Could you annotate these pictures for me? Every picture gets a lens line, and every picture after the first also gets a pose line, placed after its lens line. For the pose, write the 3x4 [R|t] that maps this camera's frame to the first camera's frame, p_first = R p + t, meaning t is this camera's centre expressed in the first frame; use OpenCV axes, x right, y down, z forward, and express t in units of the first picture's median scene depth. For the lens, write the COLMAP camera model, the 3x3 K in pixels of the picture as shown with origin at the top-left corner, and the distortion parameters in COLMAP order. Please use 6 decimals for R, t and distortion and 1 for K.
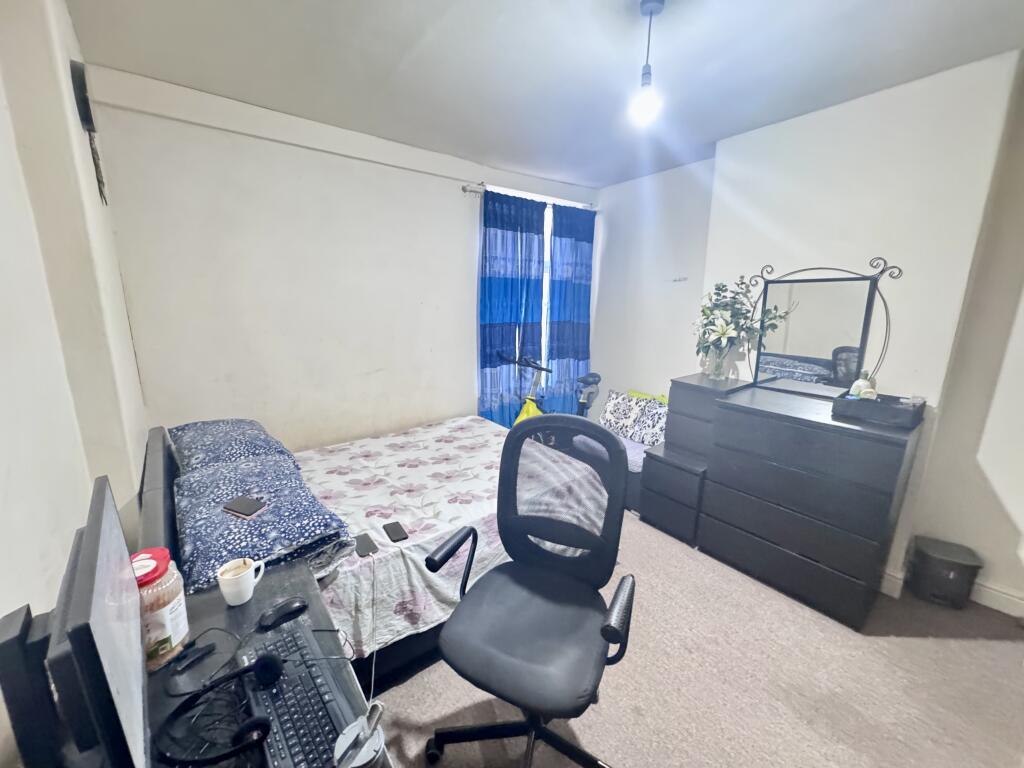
lens RADIAL K [[408.8, 0, 512.0], [0, 408.8, 384.0], [0, 0, 1]] dist [-0.001487, -0.000351]
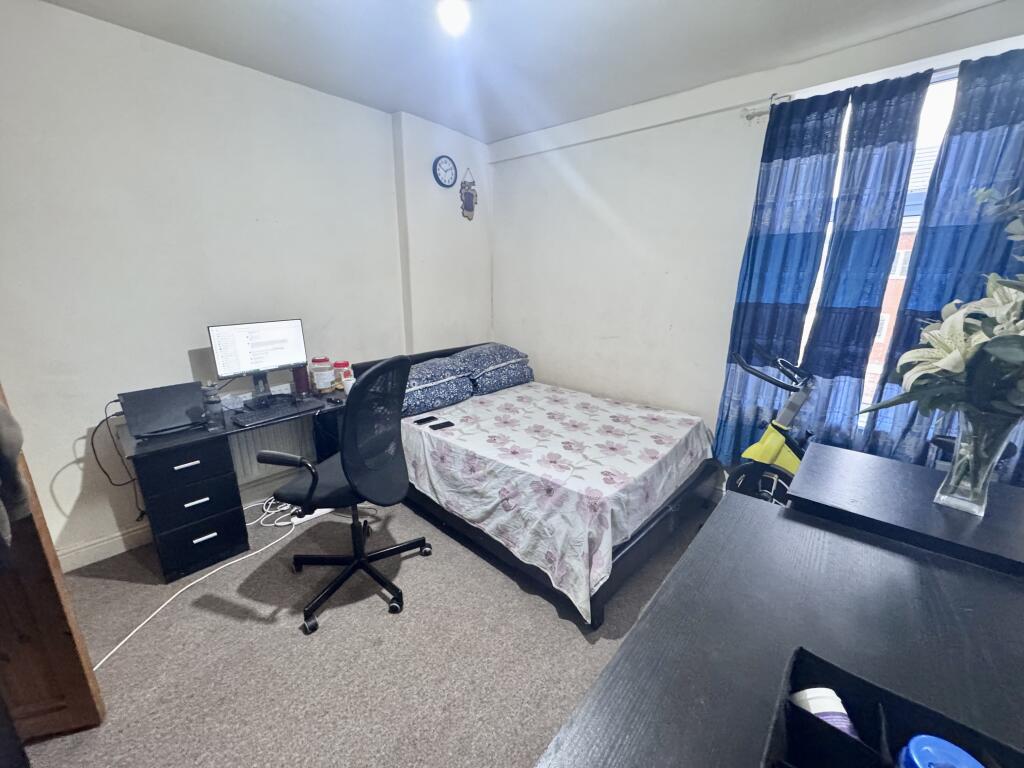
lens RADIAL K [[408.8, 0, 512.0], [0, 408.8, 384.0], [0, 0, 1]] dist [-0.001487, -0.000351]
pose [[0.165145, 0.249040, -0.954309, 0.626463], [-0.211441, 0.954038, 0.212379, -0.081458], [0.963338, 0.166706, 0.210212, 0.508745]]
